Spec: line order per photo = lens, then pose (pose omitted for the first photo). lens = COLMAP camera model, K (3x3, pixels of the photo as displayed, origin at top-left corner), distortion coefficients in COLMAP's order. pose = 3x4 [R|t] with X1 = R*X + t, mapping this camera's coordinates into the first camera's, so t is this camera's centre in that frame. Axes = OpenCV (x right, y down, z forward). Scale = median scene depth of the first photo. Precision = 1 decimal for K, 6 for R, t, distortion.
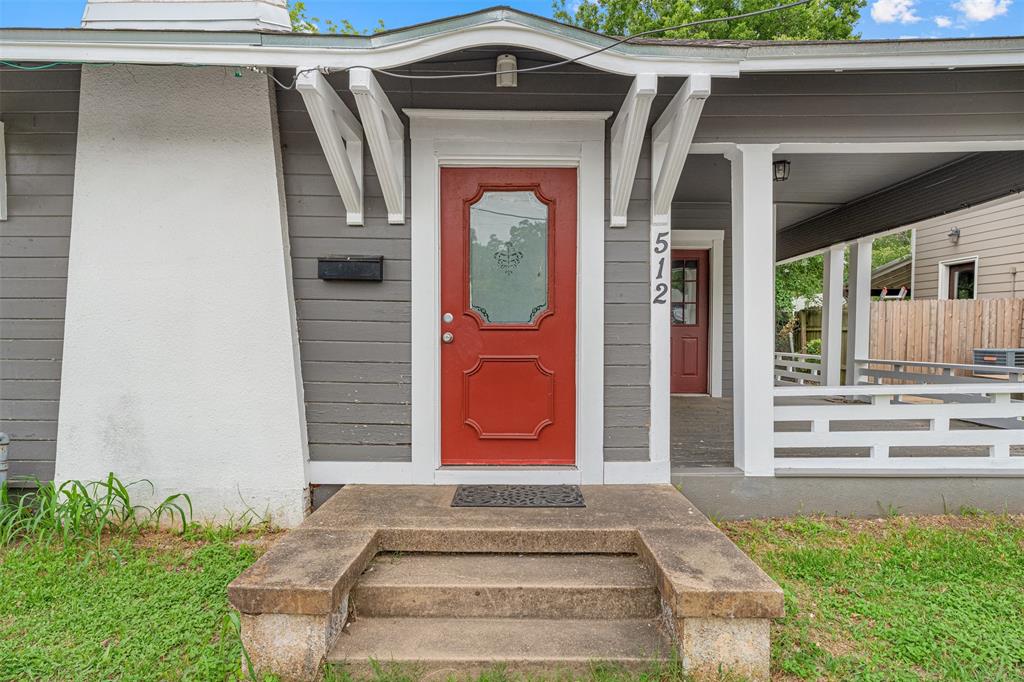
lens RADIAL K [[567.7, 0, 512.0], [0, 567.7, 341.0], [0, 0, 1]] dist [0.004761, 0.000672]
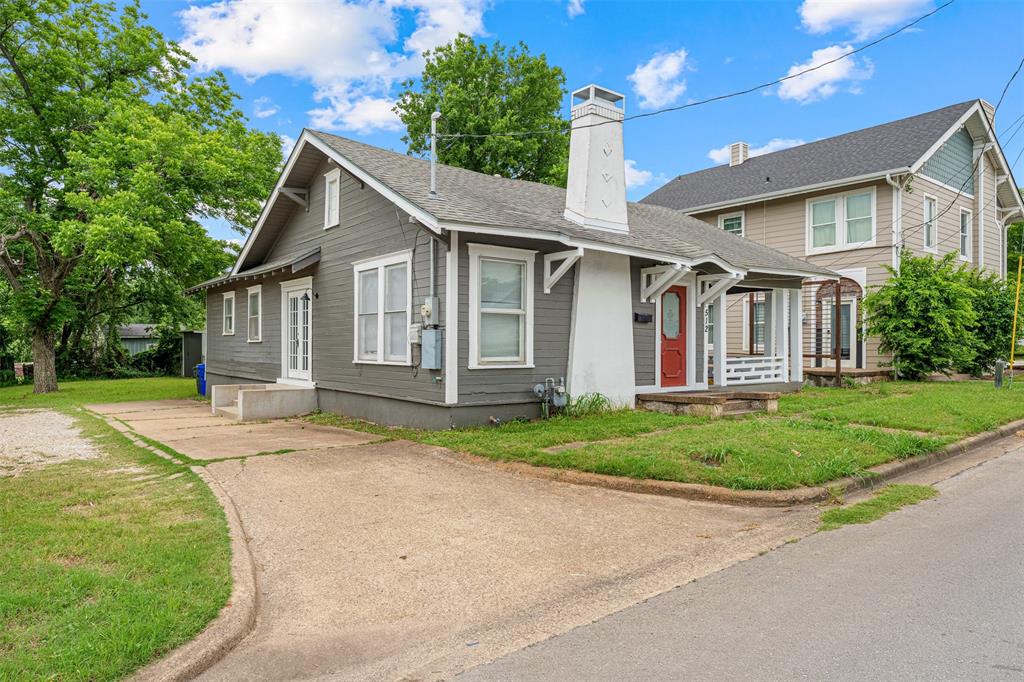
lens RADIAL K [[644.6, 0, 512.0], [0, 644.6, 341.0], [0, 0, 1]] dist [-0.001316, -0.000133]
pose [[0.785674, 0.008229, 0.618585, -2.757695], [0.004054, 0.999822, -0.018449, 0.045278], [-0.618627, 0.017003, 0.785501, -1.121607]]
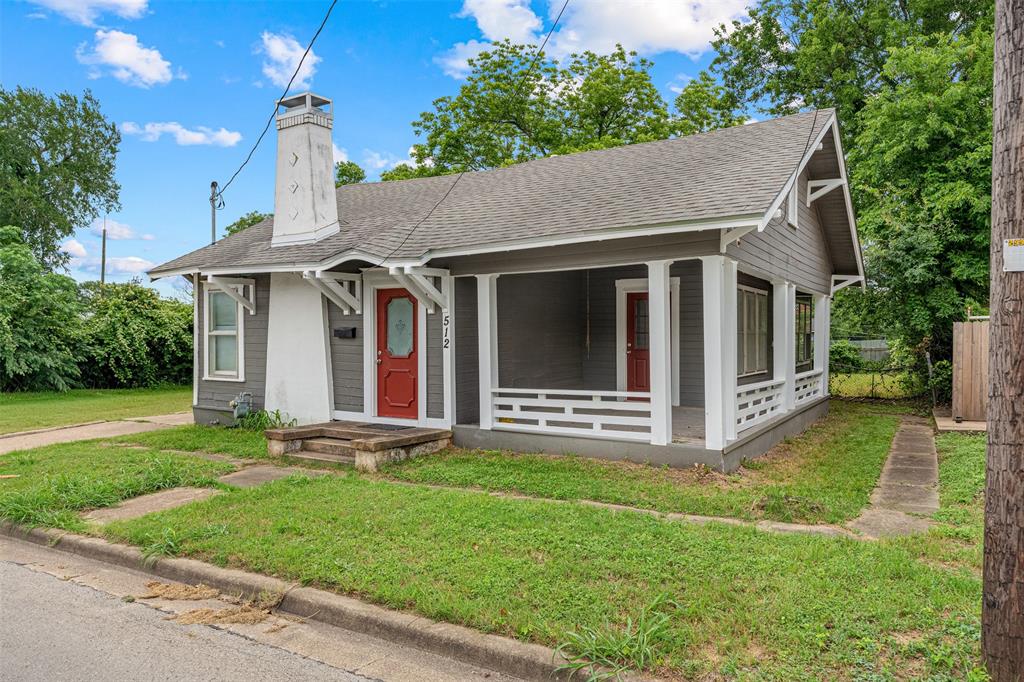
lens RADIAL K [[664.7, 0, 512.0], [0, 664.7, 341.0], [0, 0, 1]] dist [0.001434, 0.000168]
pose [[0.854932, 0.003226, -0.518730, 1.806104], [-0.008628, 0.999931, -0.008002, -0.073656], [0.518668, 0.011317, 0.854901, -1.078746]]
